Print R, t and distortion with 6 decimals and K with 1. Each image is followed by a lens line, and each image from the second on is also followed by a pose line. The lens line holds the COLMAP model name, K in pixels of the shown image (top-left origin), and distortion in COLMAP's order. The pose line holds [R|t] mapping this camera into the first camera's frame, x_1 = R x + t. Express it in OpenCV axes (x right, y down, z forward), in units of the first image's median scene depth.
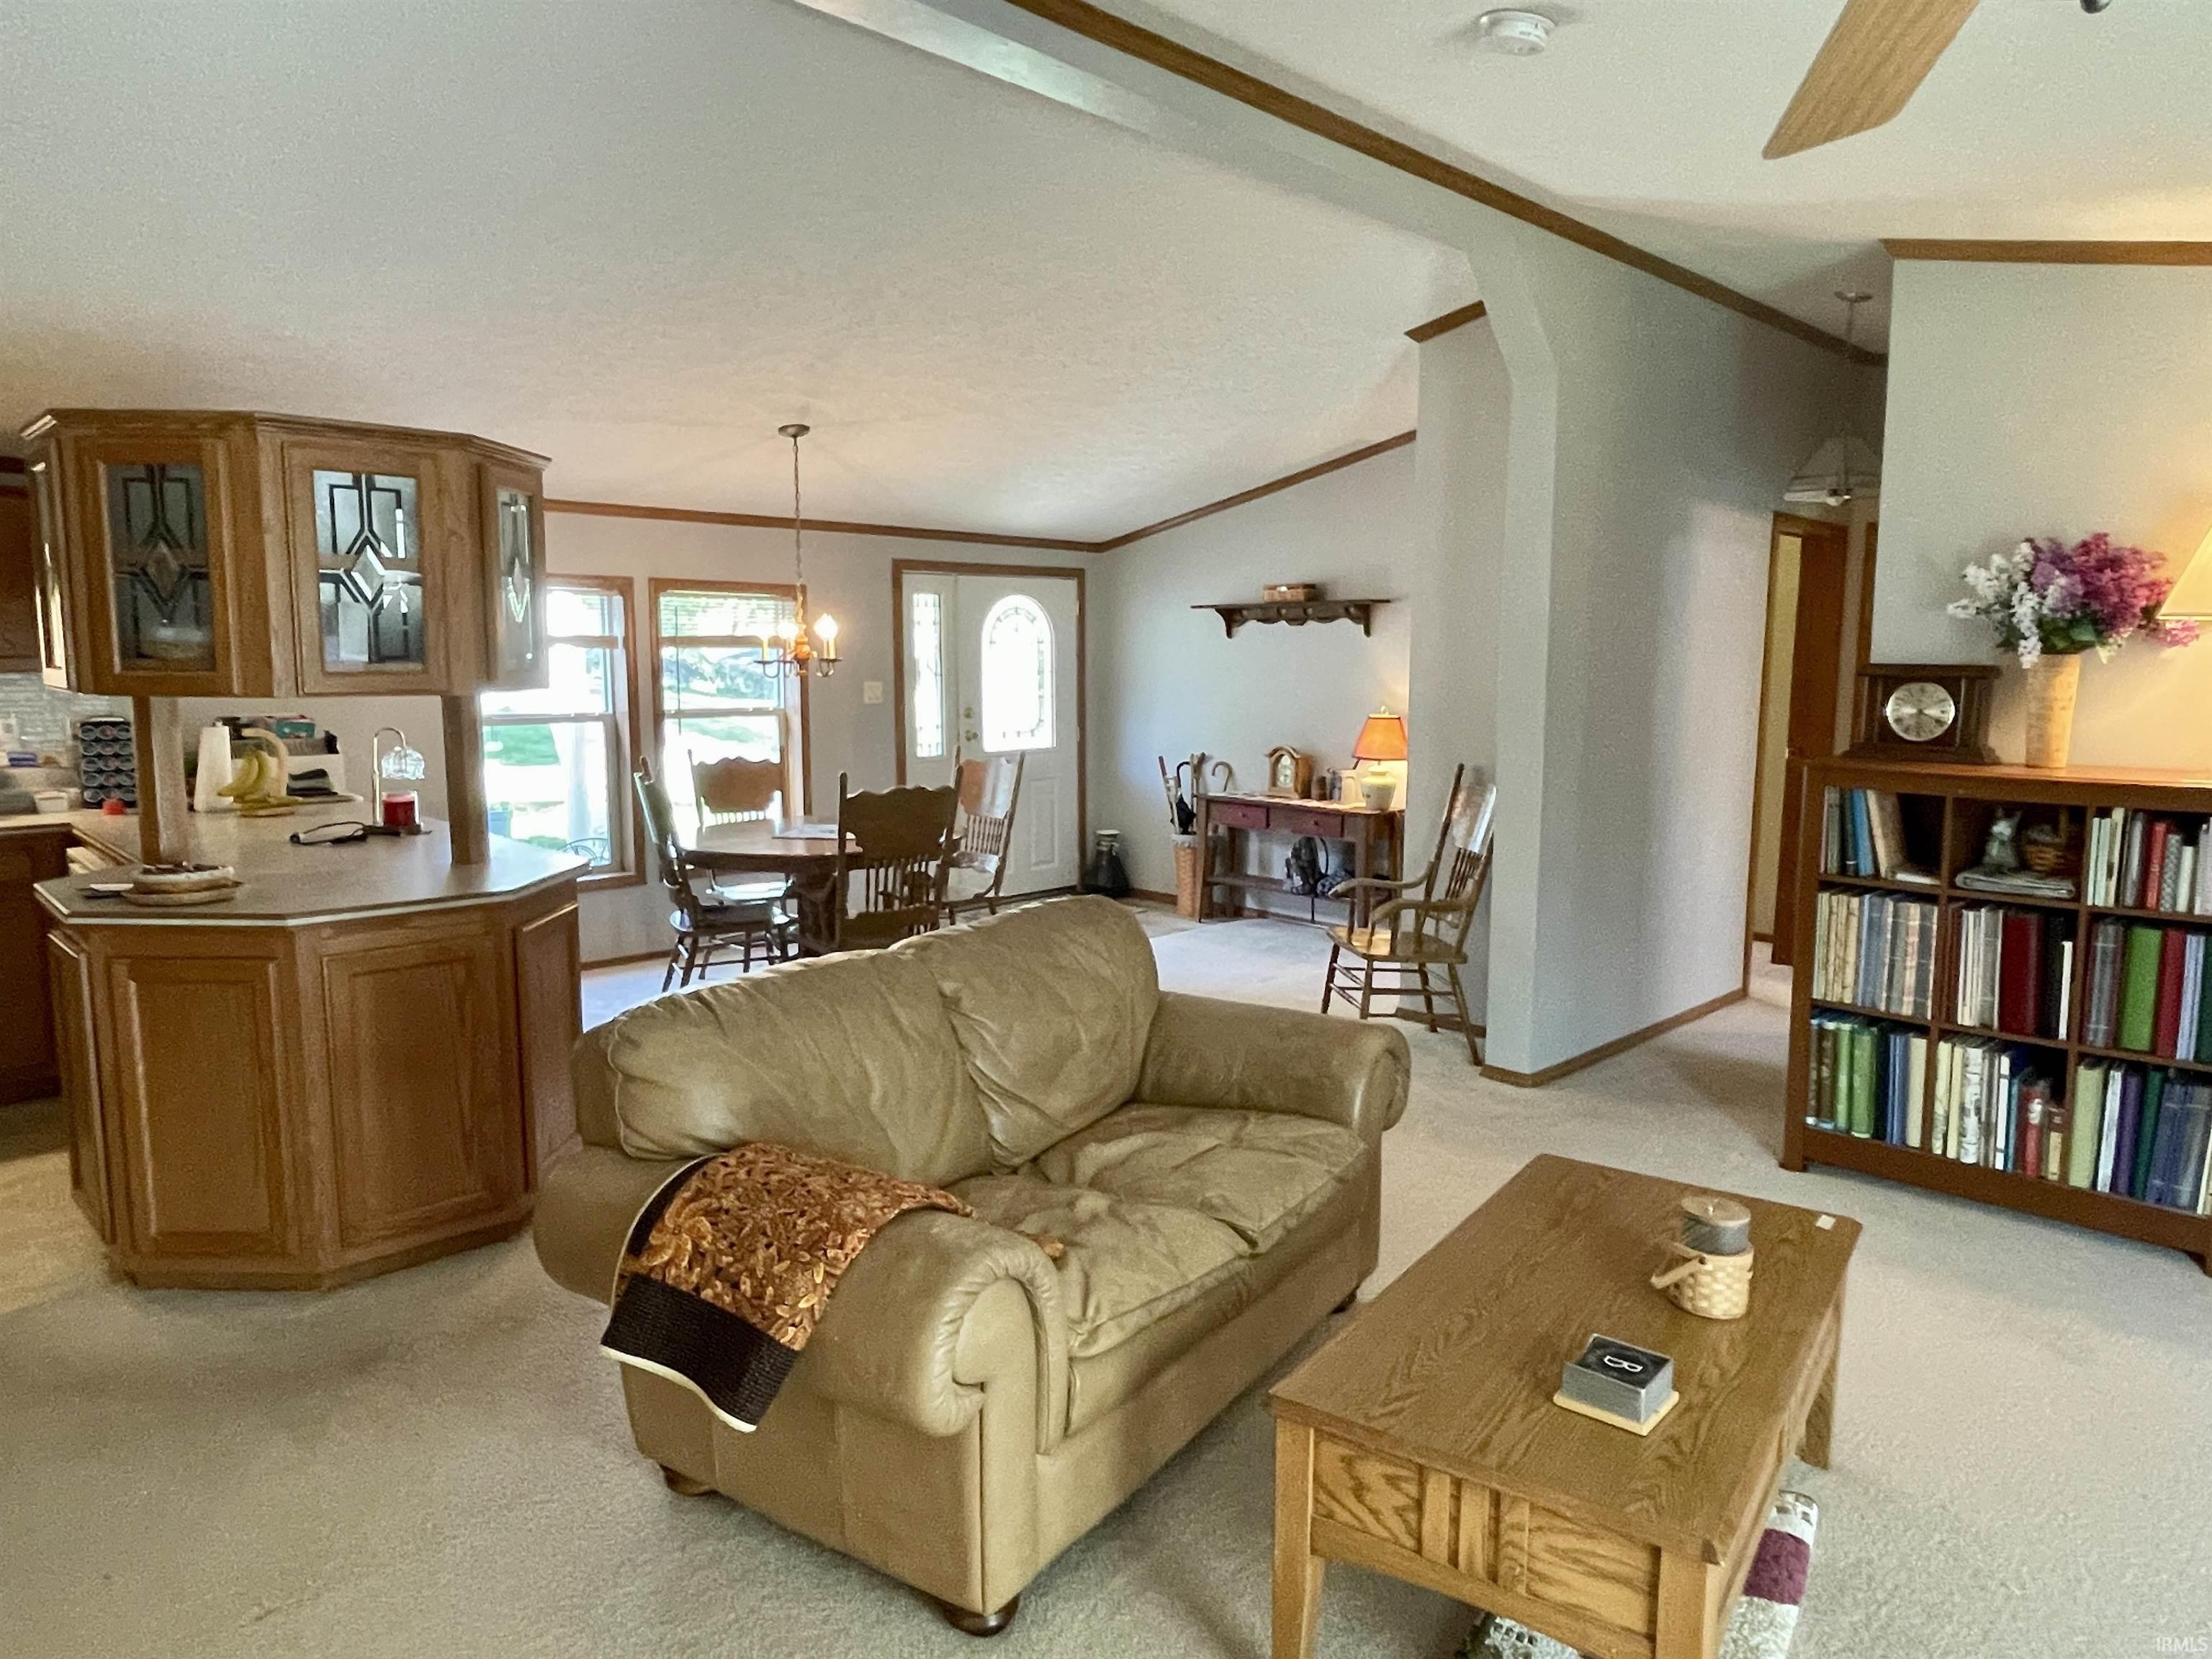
lens RADIAL K [[1416.7, 0, 1124.3], [0, 1416.7, 826.3], [0, 0, 1]] dist [-0.010333, 0.015954]
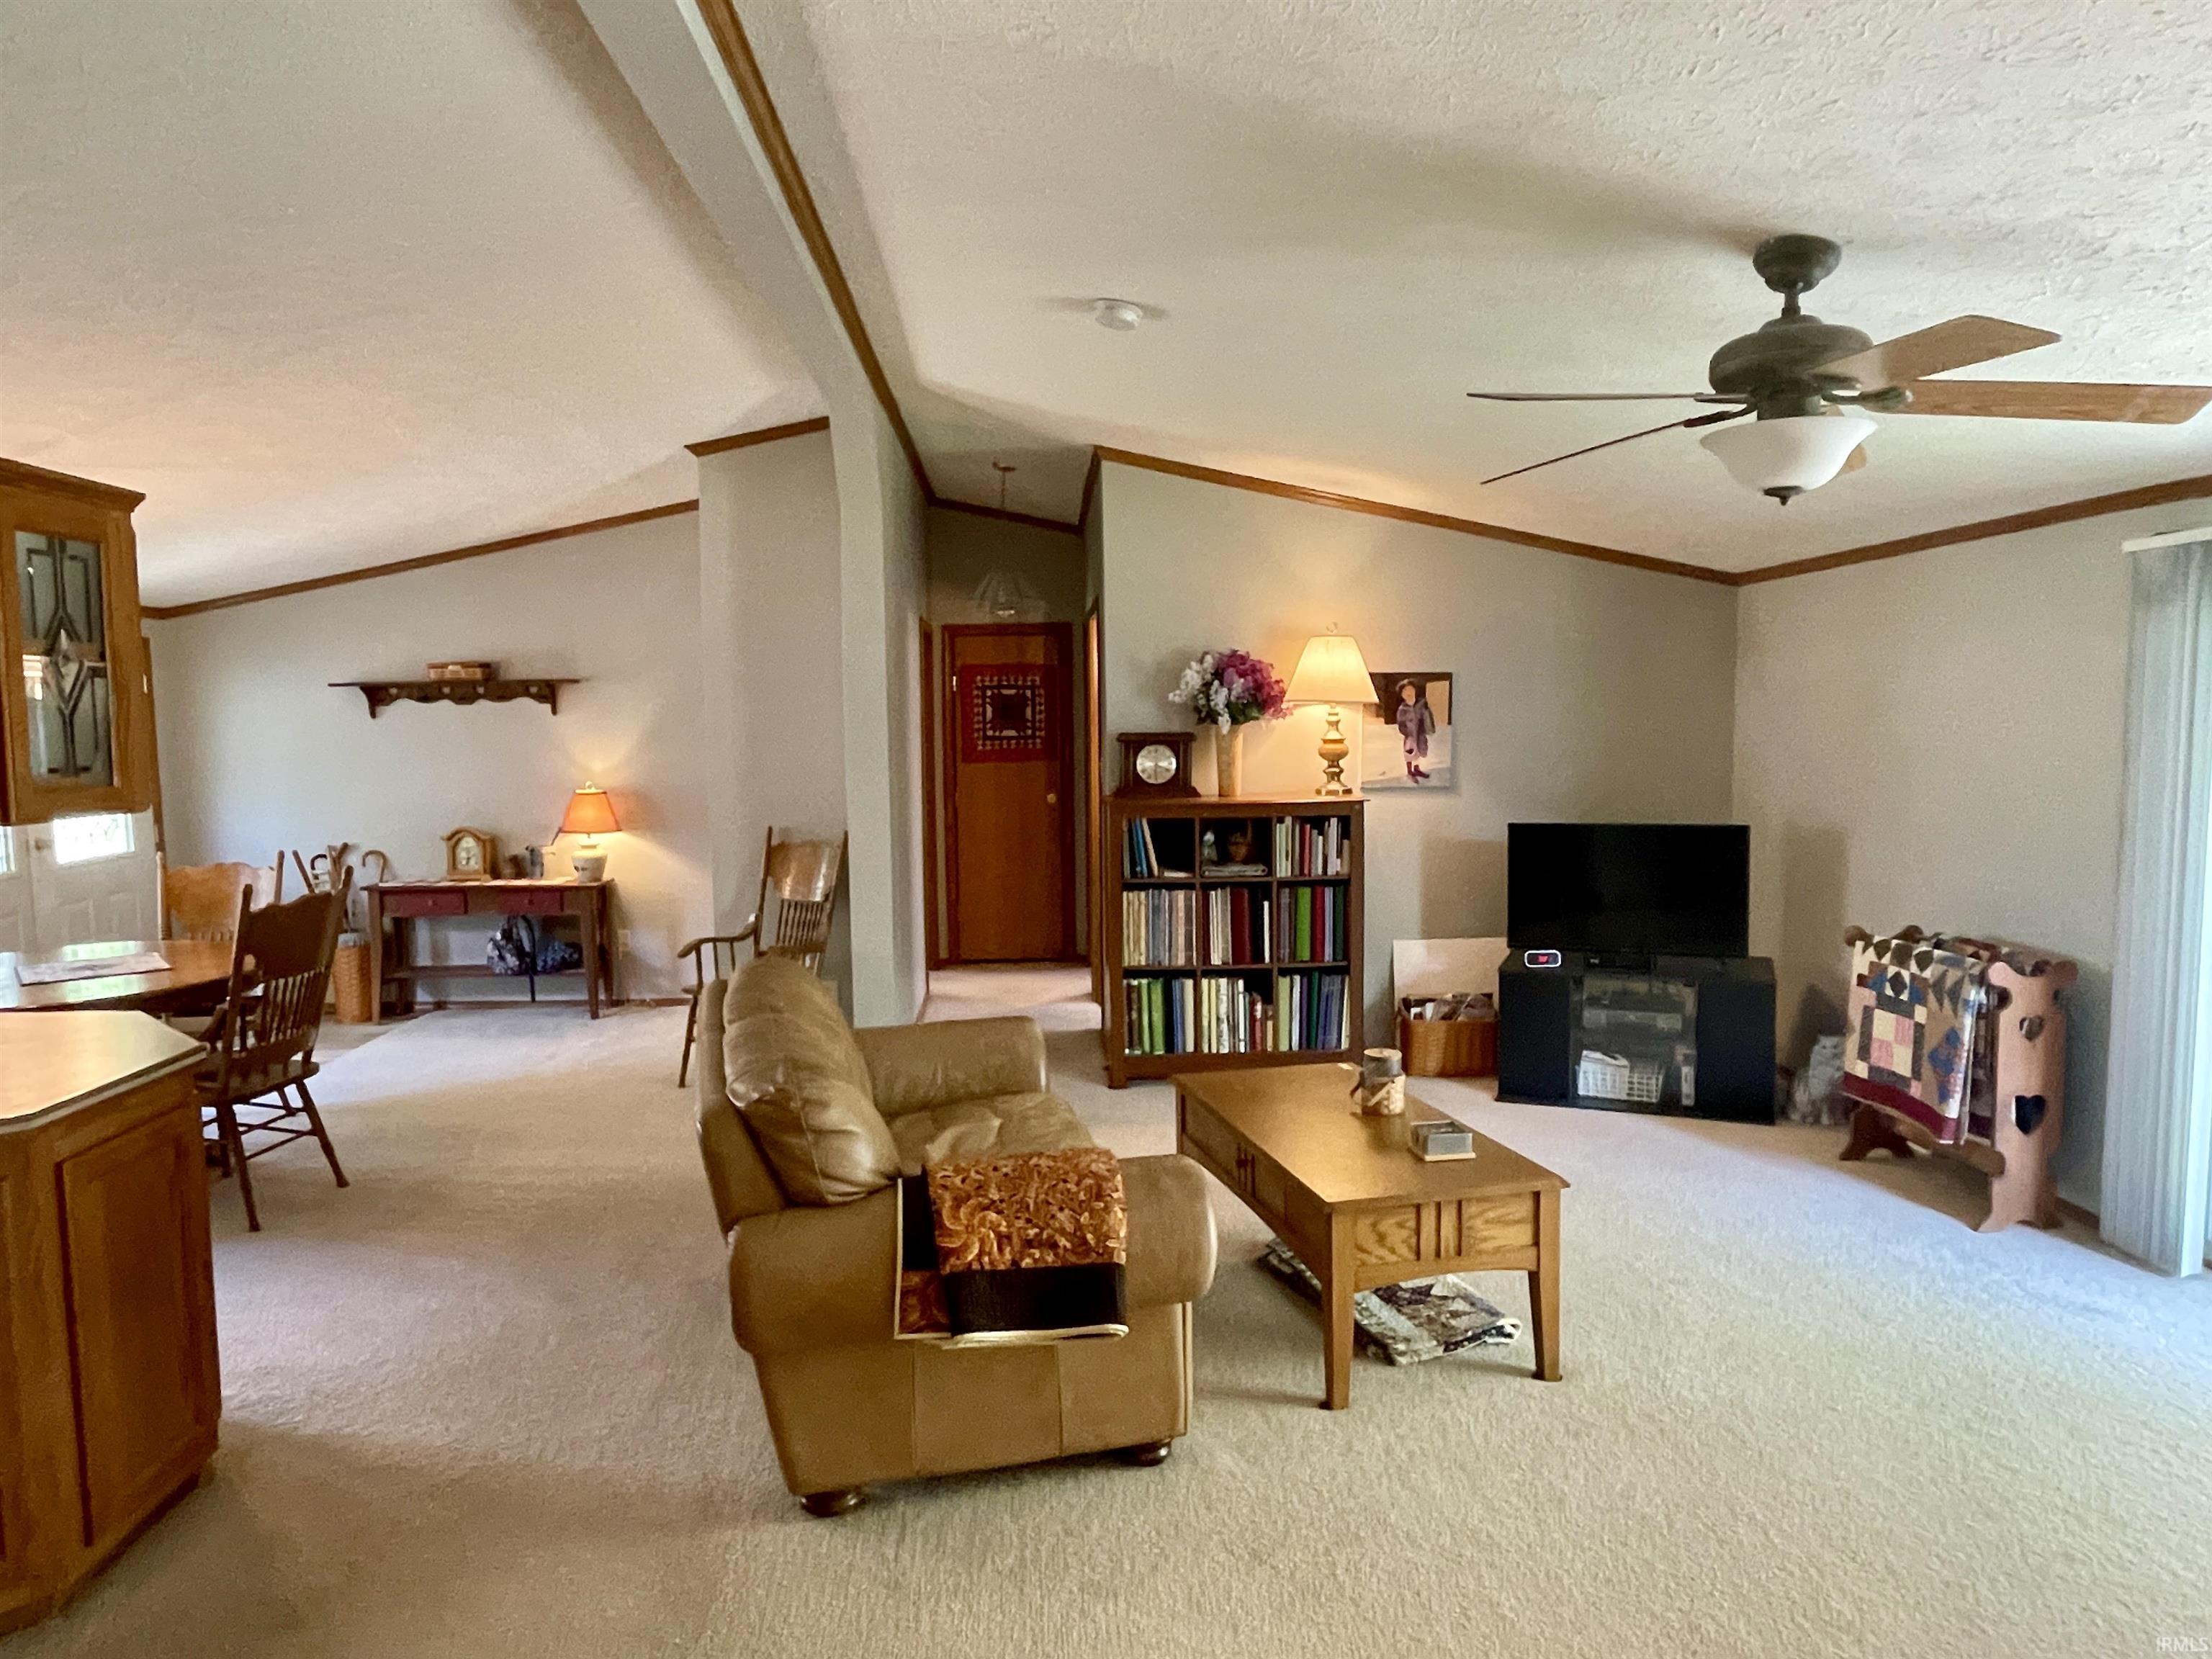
lens RADIAL K [[1416.7, 0, 1104.9], [0, 1416.7, 838.9], [0, 0, 1]] dist [-0.010333, 0.015954]
pose [[0.660182, -0.077761, 0.747069, -0.619913], [0.105106, 0.994404, 0.010624, -0.025121], [-0.743715, 0.071508, 0.664661, 0.050249]]
